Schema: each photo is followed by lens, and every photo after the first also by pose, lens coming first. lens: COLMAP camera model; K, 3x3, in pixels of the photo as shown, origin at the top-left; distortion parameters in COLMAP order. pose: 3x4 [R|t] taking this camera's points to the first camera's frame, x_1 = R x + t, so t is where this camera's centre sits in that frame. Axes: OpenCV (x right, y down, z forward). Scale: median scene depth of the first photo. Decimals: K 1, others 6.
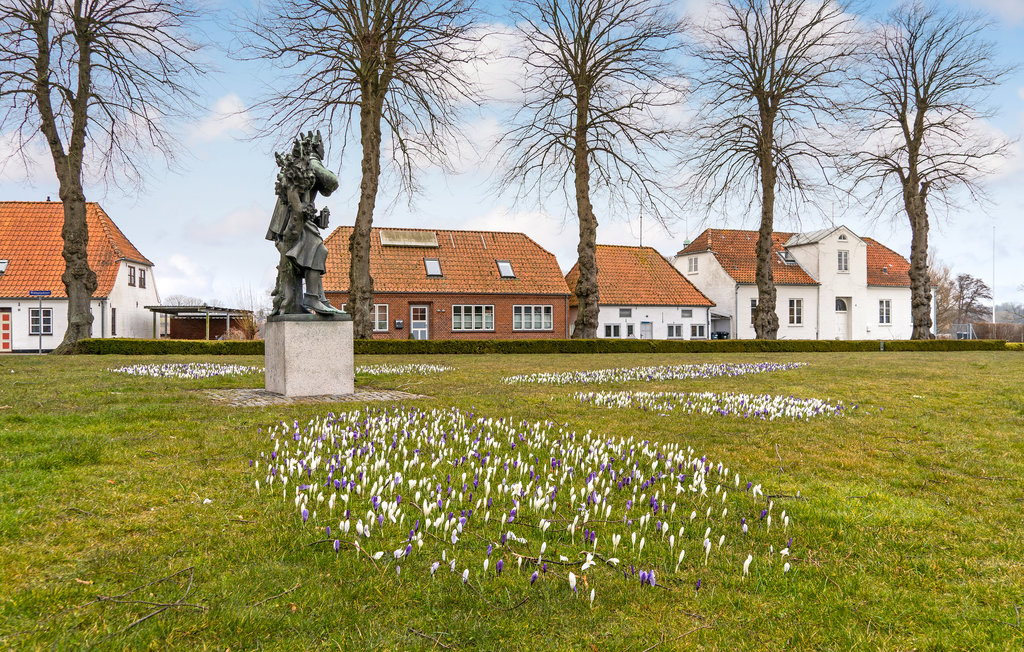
lens RADIAL K [[712.8, 0, 511.7], [0, 712.8, 325.1], [0, 0, 1]] dist [0.002248, 0.000139]
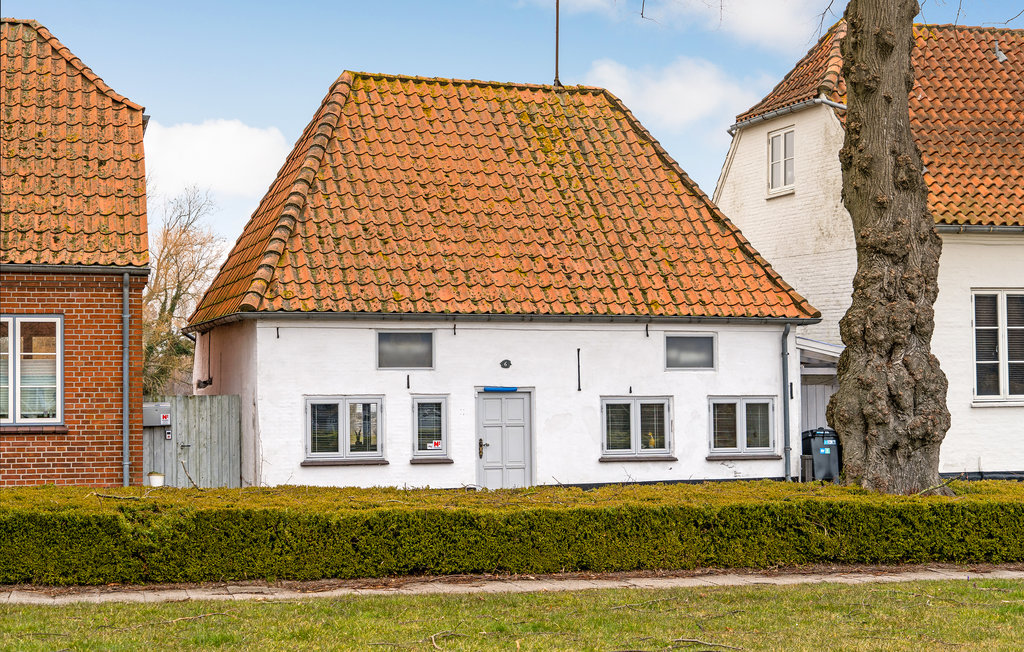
lens RADIAL K [[2100.2, 0, 512.0], [0, 2100.2, 326.3], [0, 0, 1]] dist [-0.089049, 0.000000]
pose [[0.999969, -0.000236, 0.007887, 0.183079], [0.000436, 0.999676, -0.025466, -0.007054], [-0.007879, 0.025468, 0.999645, 0.305033]]
